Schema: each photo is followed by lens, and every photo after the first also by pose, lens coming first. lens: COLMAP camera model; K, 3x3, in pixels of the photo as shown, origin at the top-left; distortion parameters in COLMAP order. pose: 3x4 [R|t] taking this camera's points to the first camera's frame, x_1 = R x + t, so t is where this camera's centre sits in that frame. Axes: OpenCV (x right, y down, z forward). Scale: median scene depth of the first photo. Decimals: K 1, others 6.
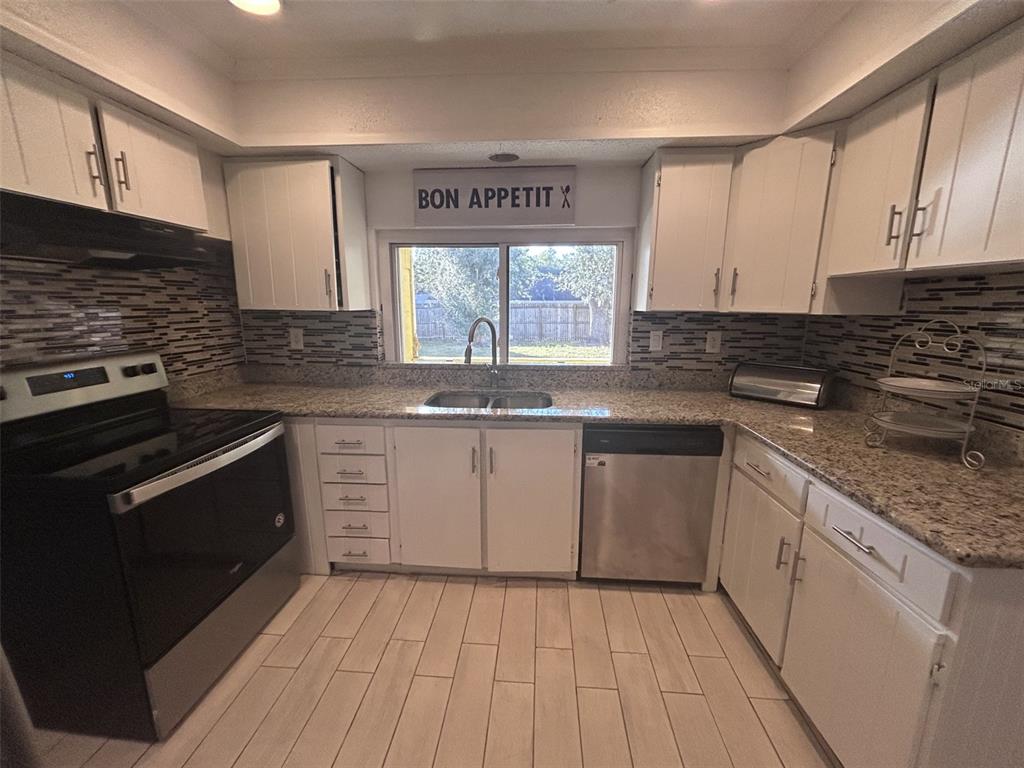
lens RADIAL K [[392.1, 0, 512.0], [0, 392.1, 384.0], [0, 0, 1]] dist [0.000503, 0.000010]
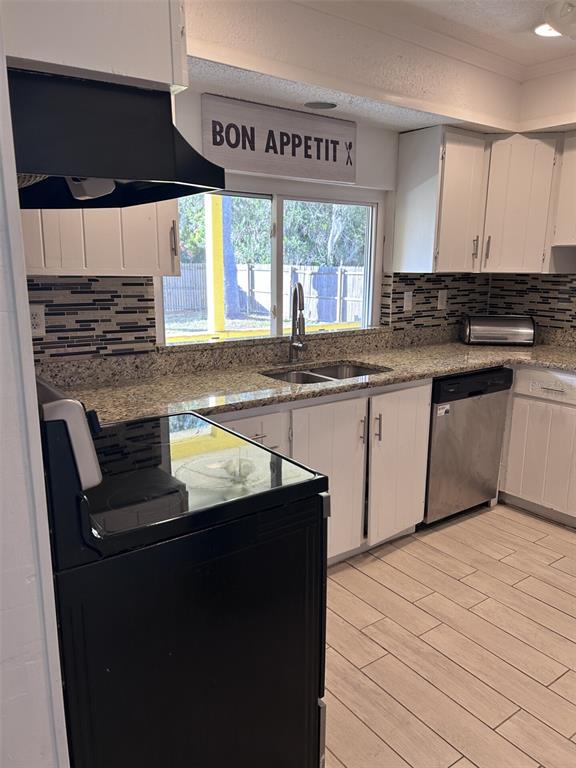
lens RADIAL K [[541.9, 0, 288.0], [0, 541.9, 384.0], [0, 0, 1]] dist [0.044222, 0.000139]
pose [[0.780477, -0.134680, 0.610505, -0.864111], [0.120712, 0.990609, 0.064214, -0.022696], [-0.613420, 0.023577, 0.789405, 0.049126]]
